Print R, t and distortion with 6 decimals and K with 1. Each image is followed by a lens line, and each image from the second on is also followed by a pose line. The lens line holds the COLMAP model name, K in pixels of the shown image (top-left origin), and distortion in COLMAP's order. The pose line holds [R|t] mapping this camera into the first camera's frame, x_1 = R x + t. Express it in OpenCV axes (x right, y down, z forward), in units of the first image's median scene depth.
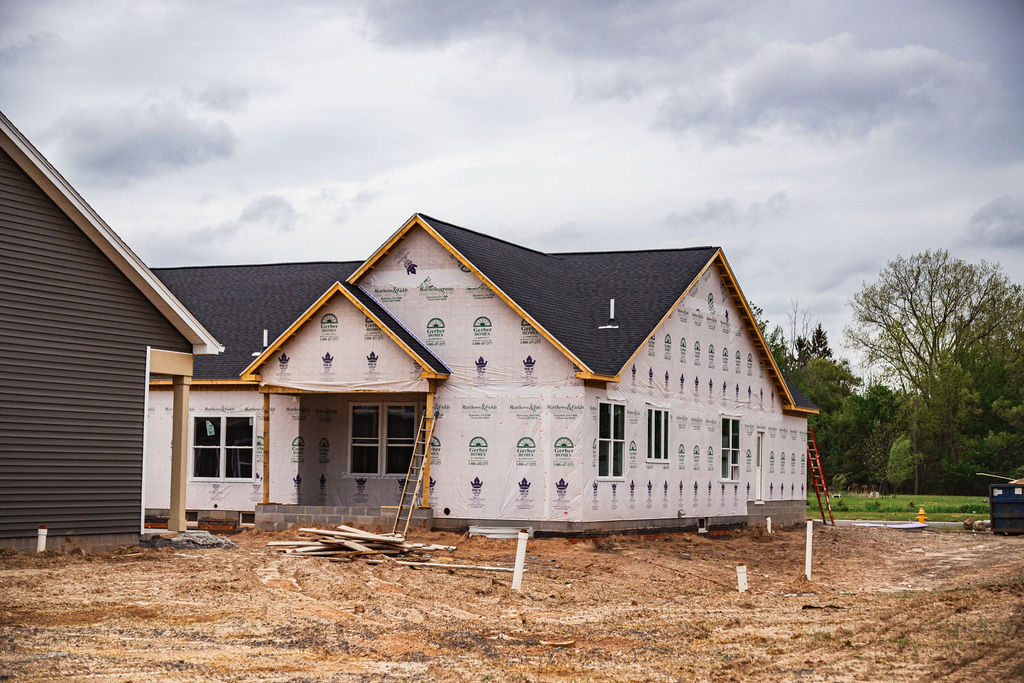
lens RADIAL K [[1755.6, 0, 512.0], [0, 1755.6, 341.5], [0, 0, 1]] dist [0.016491, 0.105352]
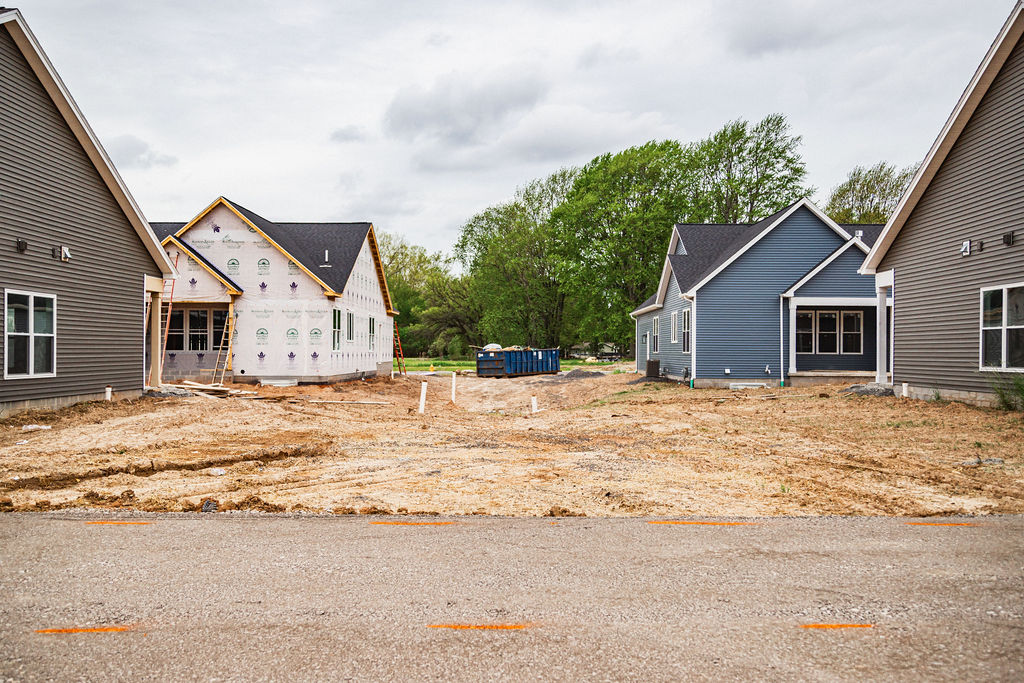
lens RADIAL K [[966.4, 0, 512.0], [0, 966.4, 341.5], [0, 0, 1]] dist [-0.001907, 0.000100]
pose [[0.916618, -0.011148, 0.399610, -0.172224], [-0.016607, 0.997686, 0.065927, 0.000422], [-0.399420, -0.067066, 0.914312, 0.031661]]
